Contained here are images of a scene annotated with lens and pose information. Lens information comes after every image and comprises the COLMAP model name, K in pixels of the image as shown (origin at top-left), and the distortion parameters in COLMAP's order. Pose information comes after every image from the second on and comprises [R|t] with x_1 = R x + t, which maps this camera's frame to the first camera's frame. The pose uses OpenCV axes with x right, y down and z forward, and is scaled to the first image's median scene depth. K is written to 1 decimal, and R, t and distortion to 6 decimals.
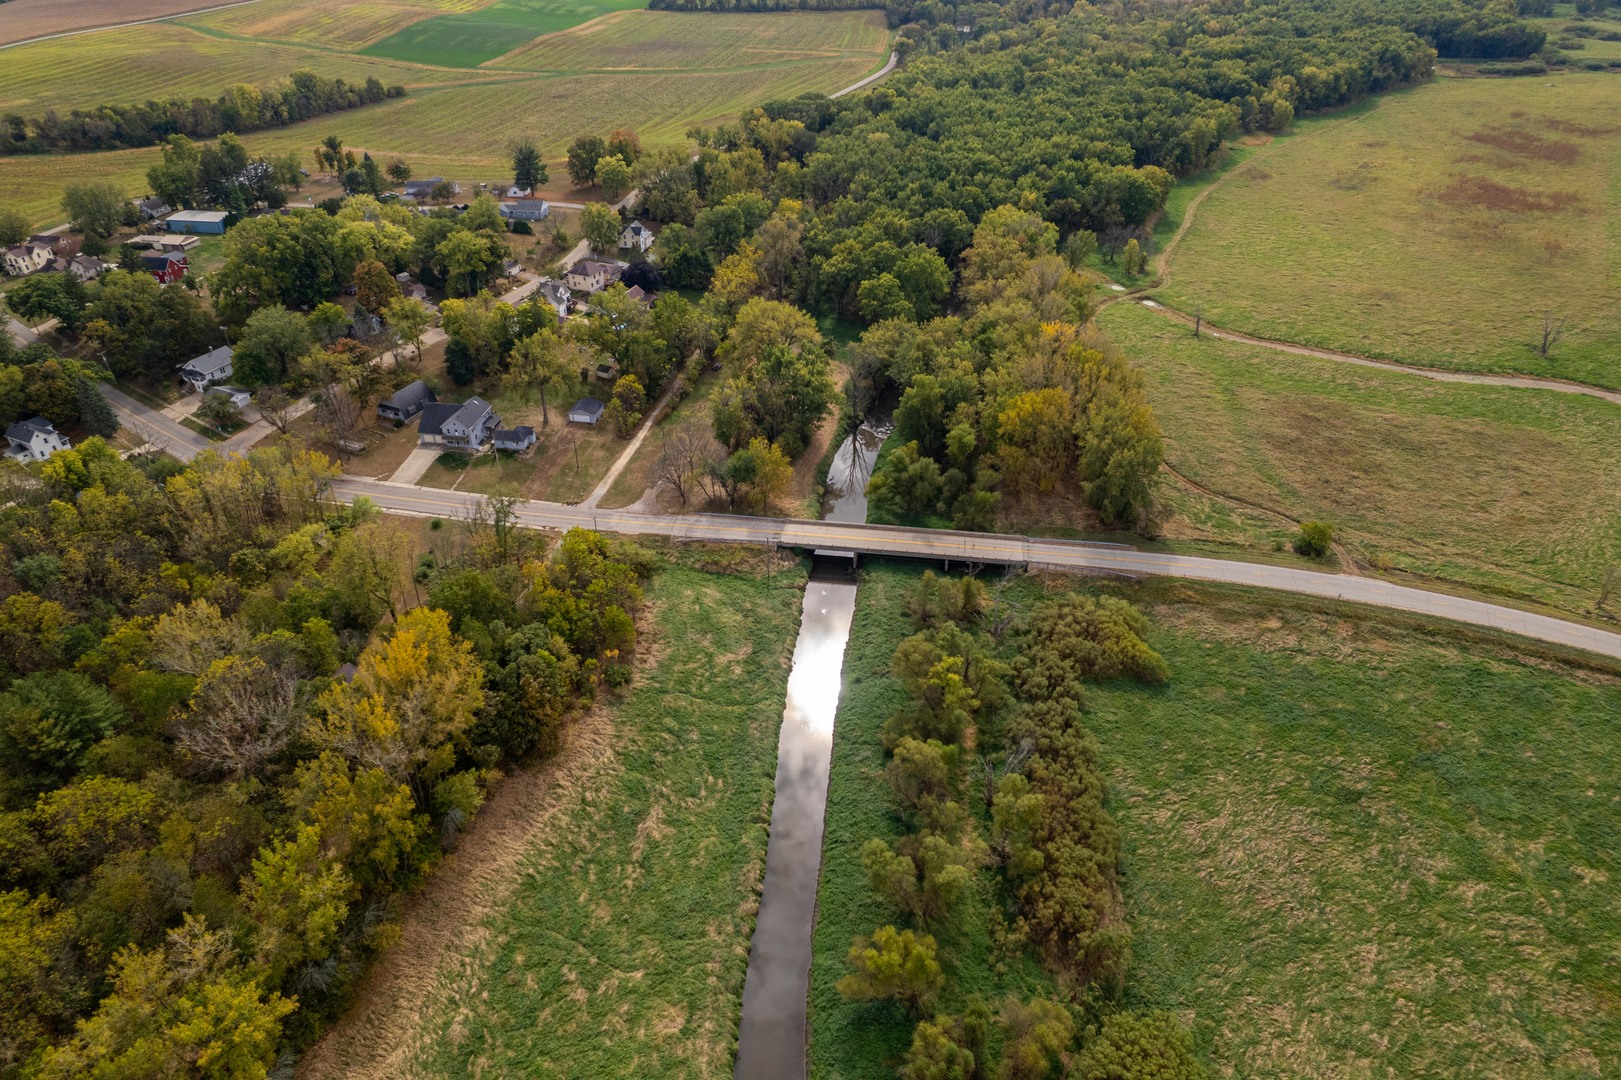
lens RADIAL K [[1038.2, 0, 818.8], [0, 1038.2, 551.4], [0, 0, 1]] dist [-0.078229, 0.072445]
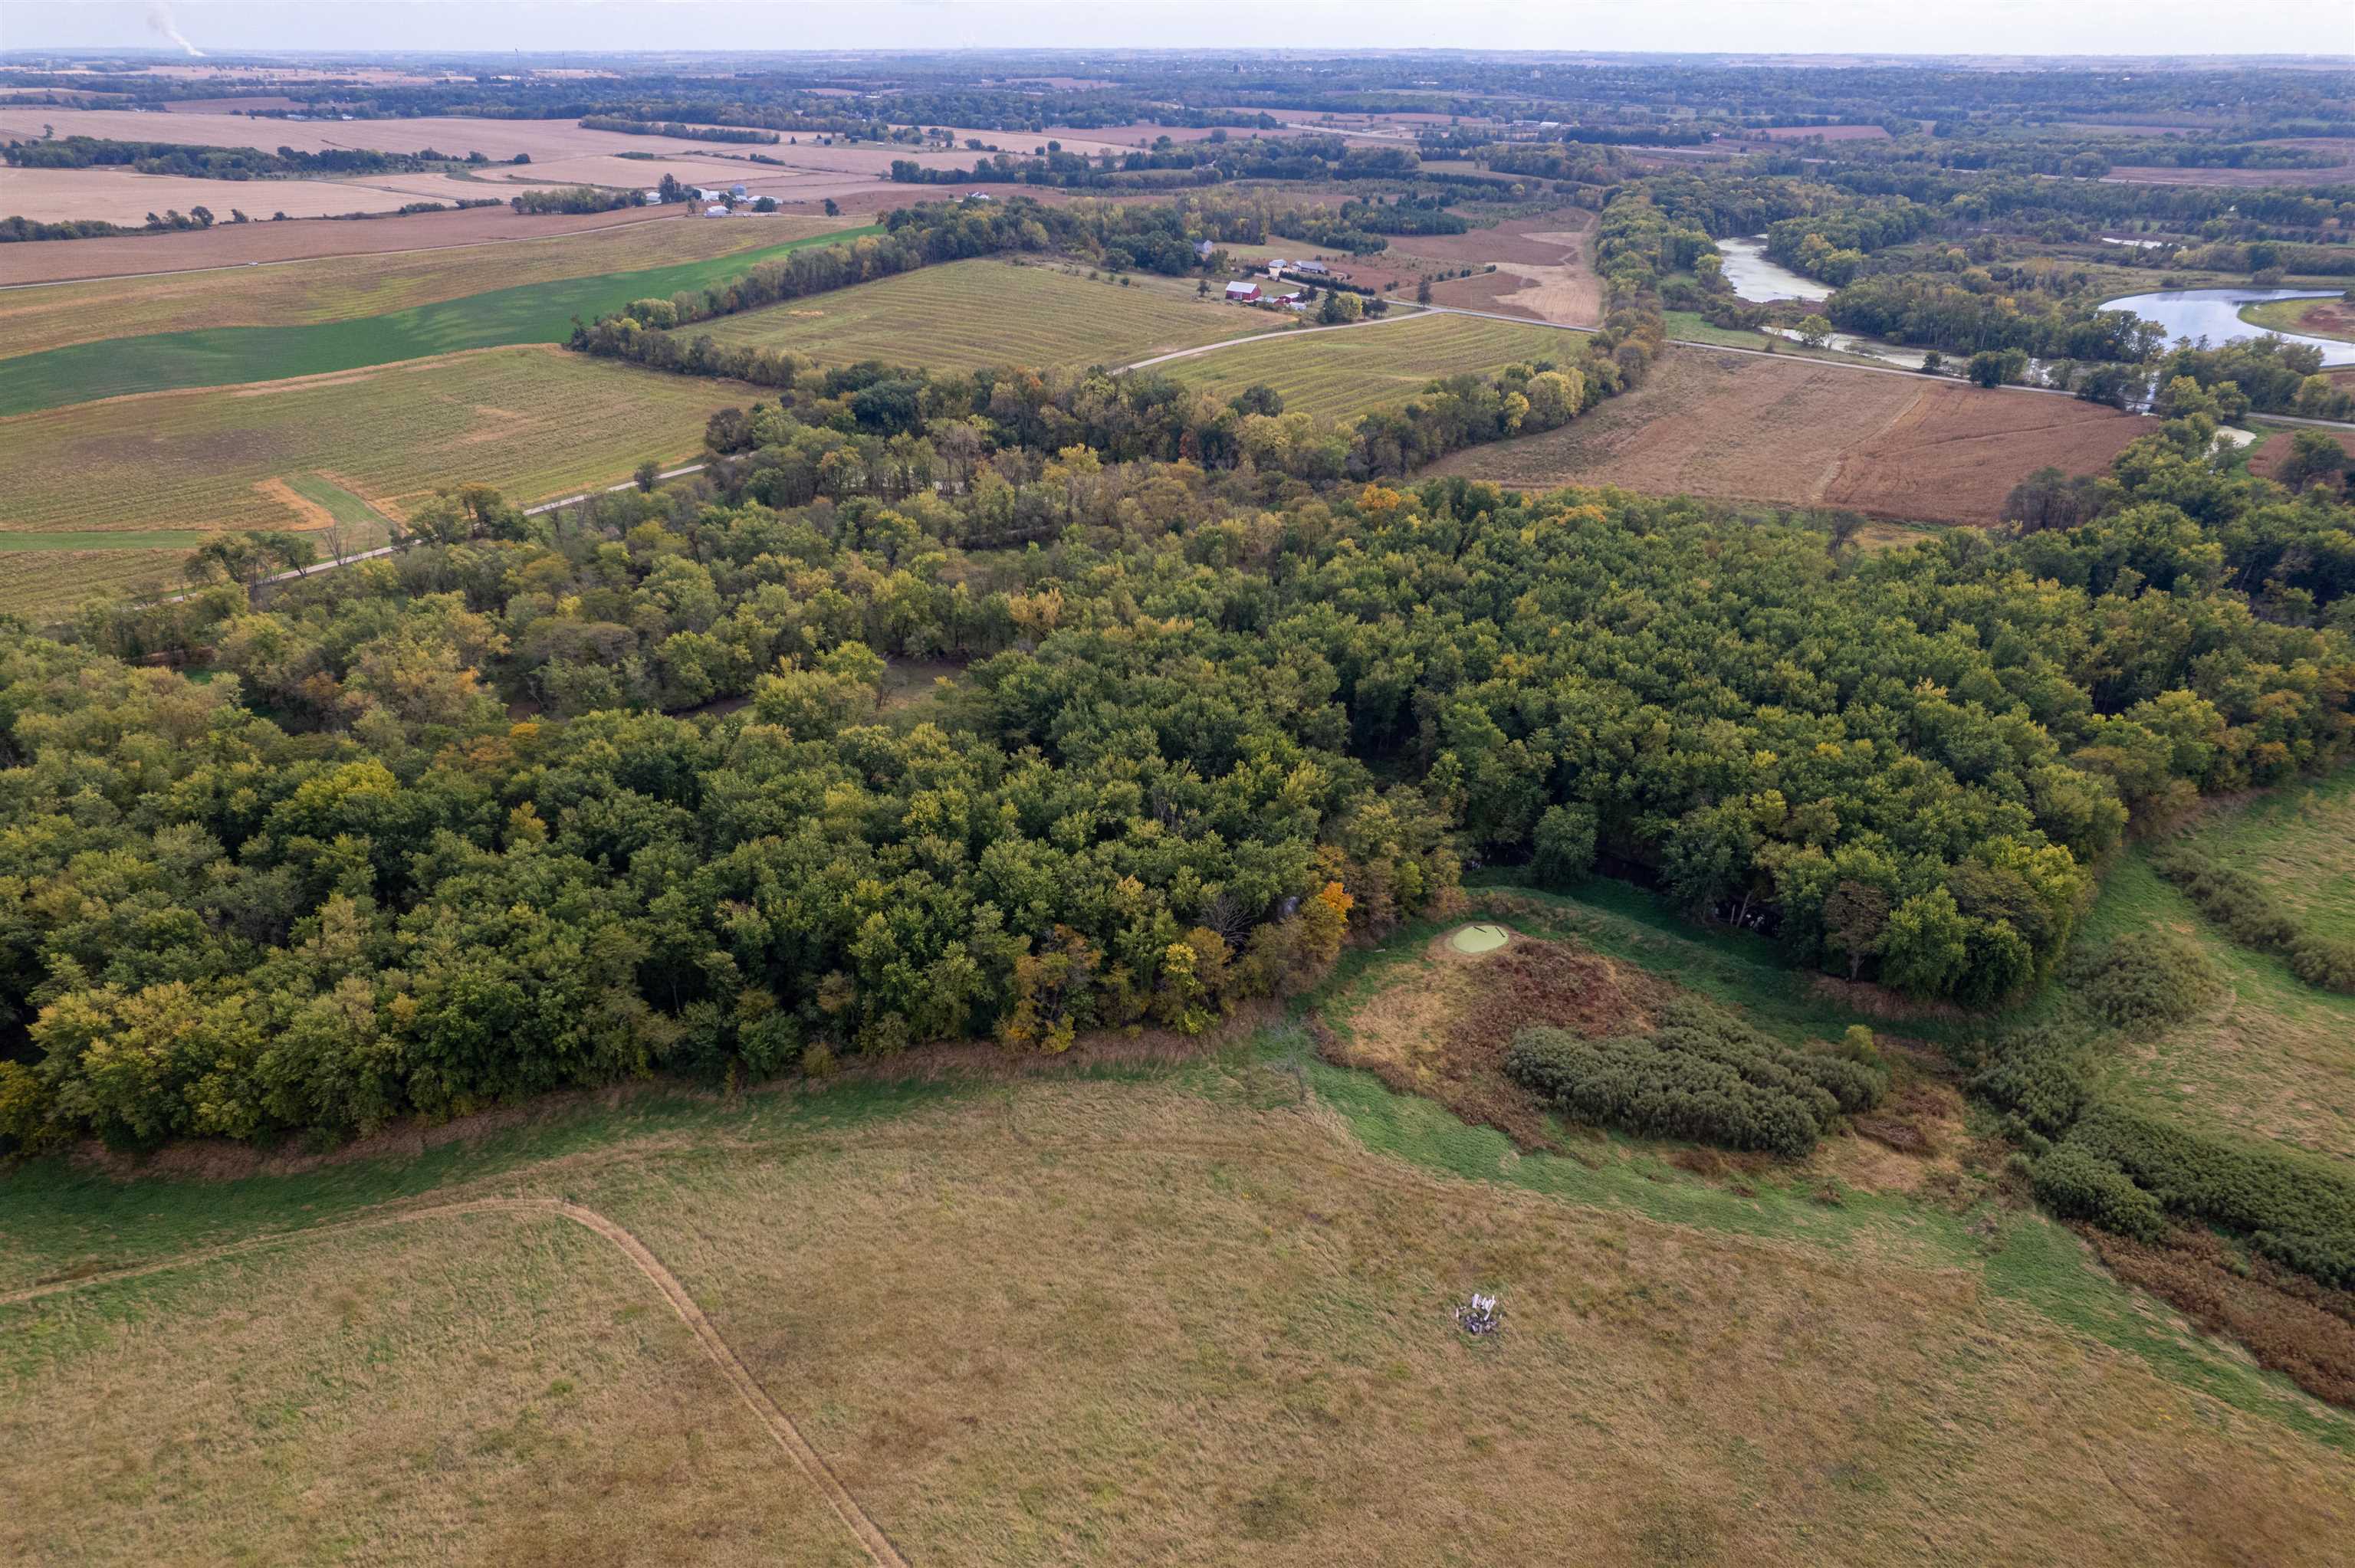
lens RADIAL K [[1508.0, 0, 1189.5], [0, 1508.0, 800.6], [0, 0, 1]] dist [-0.078229, 0.072445]
pose [[0.865015, 0.237496, -0.441977, 1.238756], [-0.290895, 0.955109, -0.056098, -0.831617], [0.408813, 0.177095, 0.895270, 1.114197]]
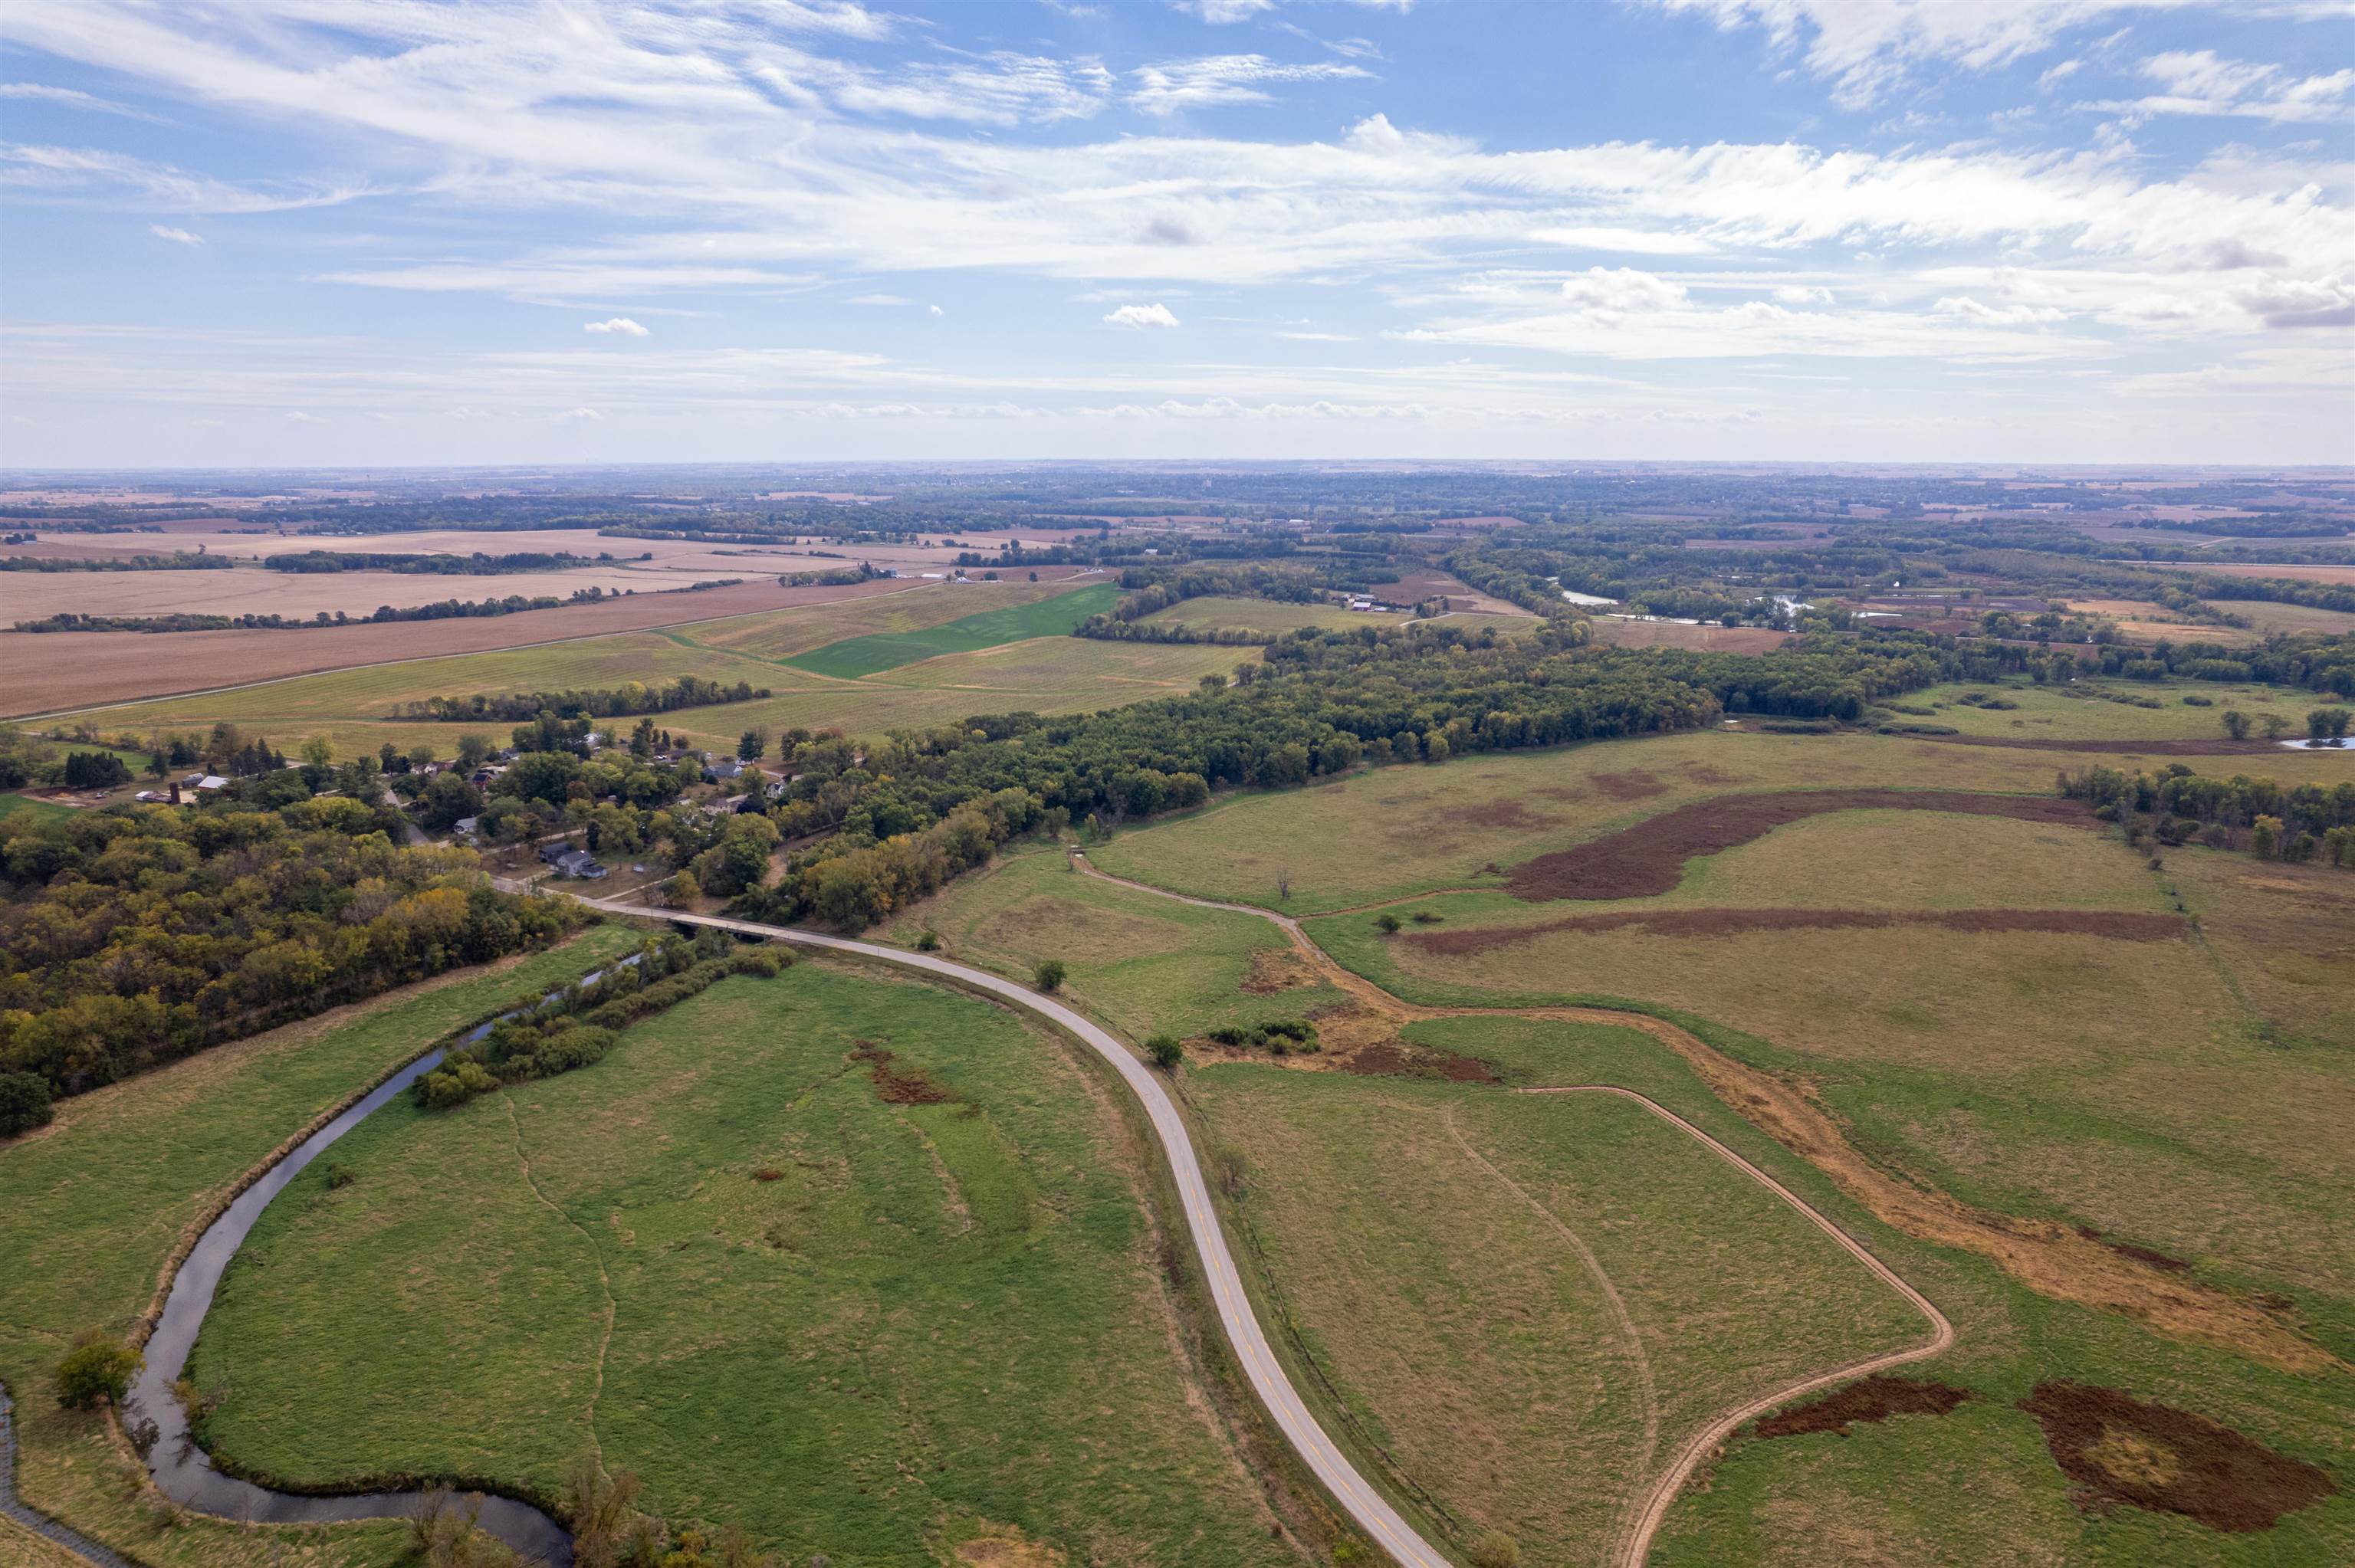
lens RADIAL K [[1508.0, 0, 1189.5], [0, 1508.0, 800.6], [0, 0, 1]] dist [-0.078229, 0.072445]
pose [[0.964123, 0.066054, -0.257105, 0.839090], [-0.154493, 0.927240, -0.341113, 0.309134], [0.215866, 0.368596, 0.904178, -0.715823]]
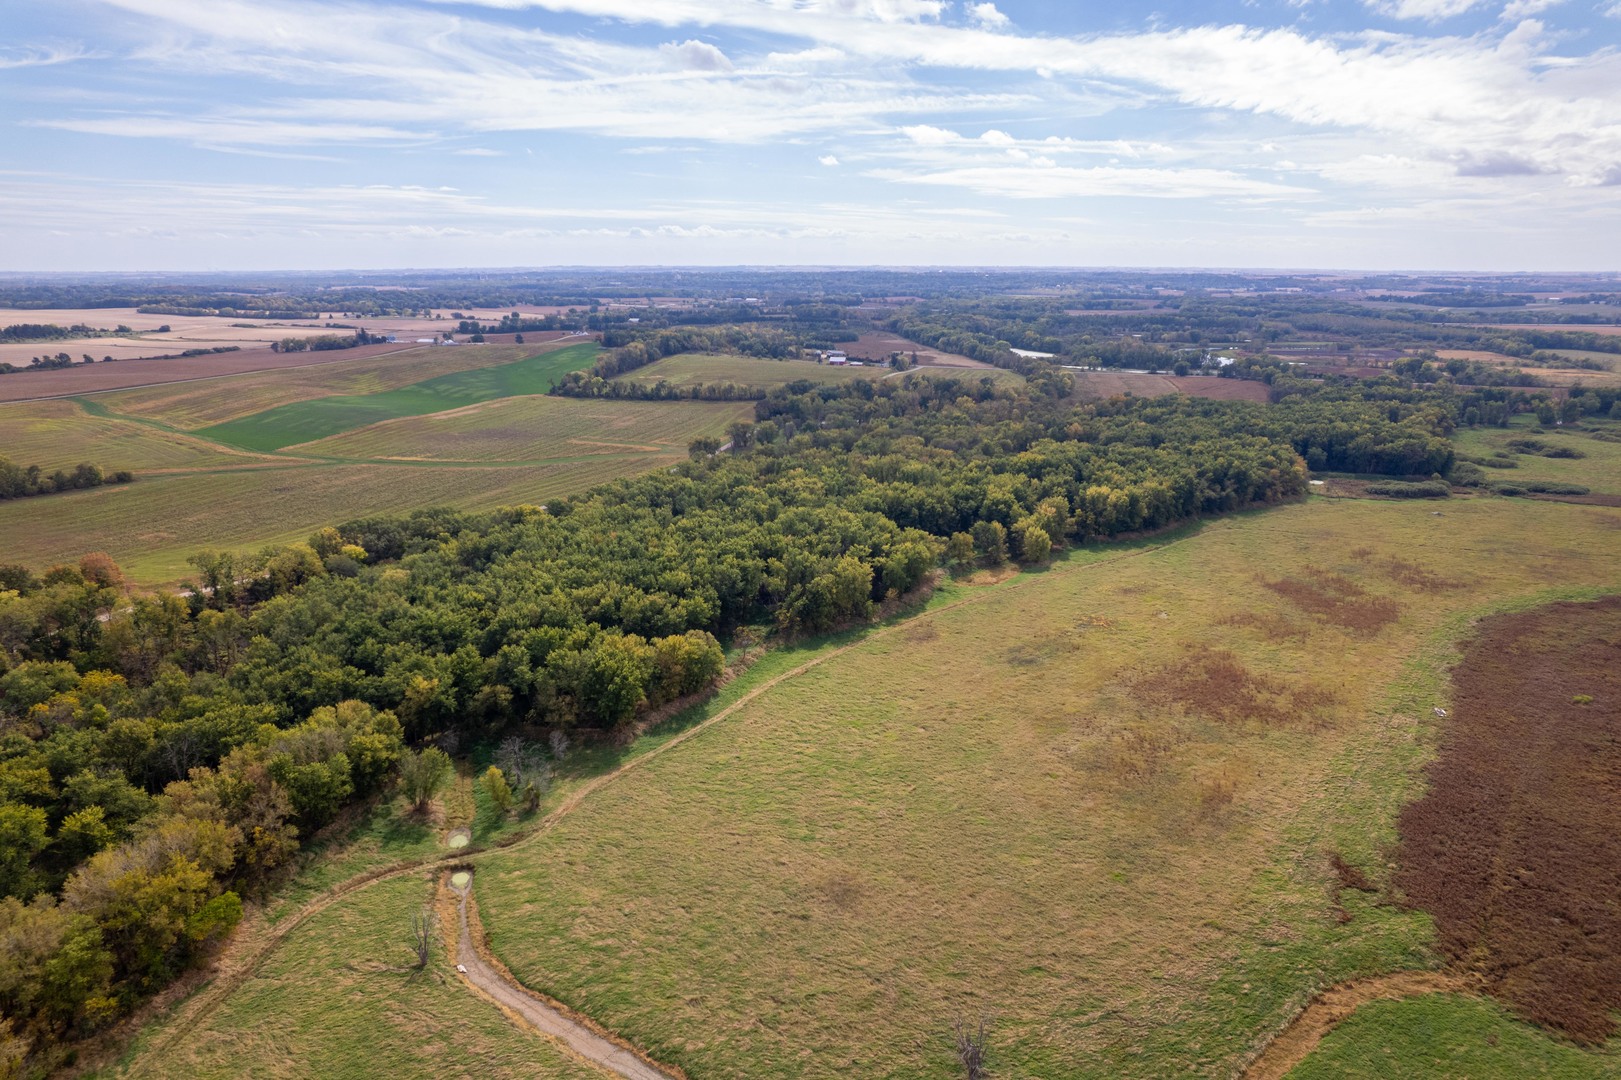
lens RADIAL K [[1038.2, 0, 818.8], [0, 1038.2, 551.4], [0, 0, 1]] dist [-0.078229, 0.072445]
pose [[0.992253, 0.040646, -0.117397, 0.516940], [-0.076121, 0.945718, -0.315947, -0.212267], [0.098183, 0.322435, 0.941486, 0.305995]]
